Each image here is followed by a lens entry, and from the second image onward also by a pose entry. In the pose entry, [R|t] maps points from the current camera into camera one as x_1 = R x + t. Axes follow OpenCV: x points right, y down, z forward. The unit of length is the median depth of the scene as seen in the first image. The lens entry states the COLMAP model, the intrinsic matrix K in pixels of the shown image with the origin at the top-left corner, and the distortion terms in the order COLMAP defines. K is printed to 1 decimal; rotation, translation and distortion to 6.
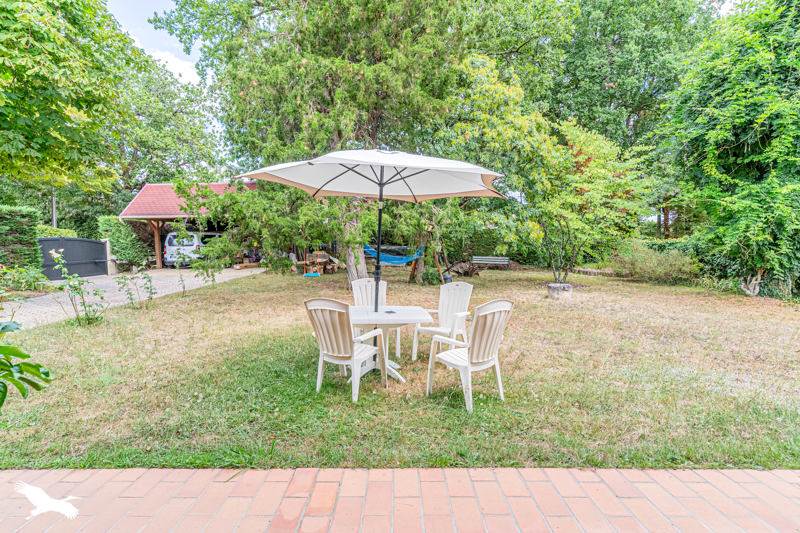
lens RADIAL K [[391.5, 0, 400.0], [0, 391.5, 266.5], [0, 0, 1]] dist [-0.002199, -0.000649]
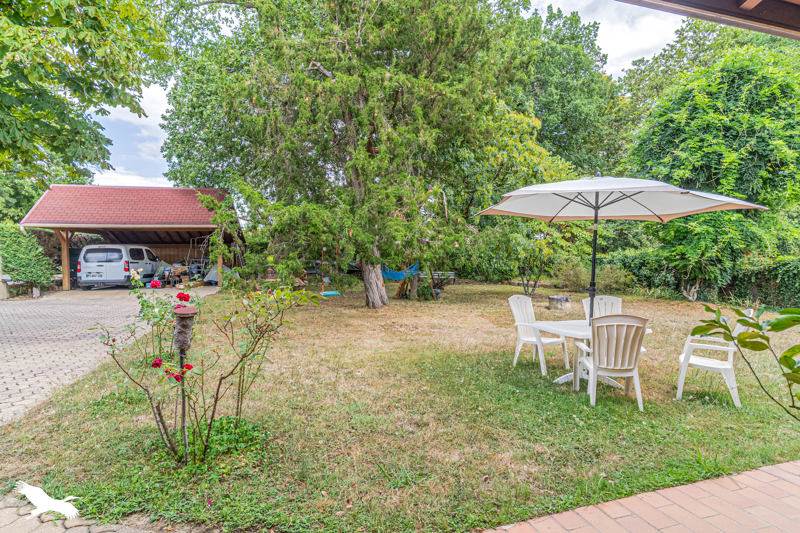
lens RADIAL K [[401.1, 0, 399.2], [0, 401.1, 255.5], [0, 0, 1]] dist [-0.001673, -0.000796]
pose [[0.957381, 0.001510, 0.288823, -0.223055], [0.017028, 0.997952, -0.061662, -0.004342], [-0.288325, 0.063952, 0.955395, 0.025135]]
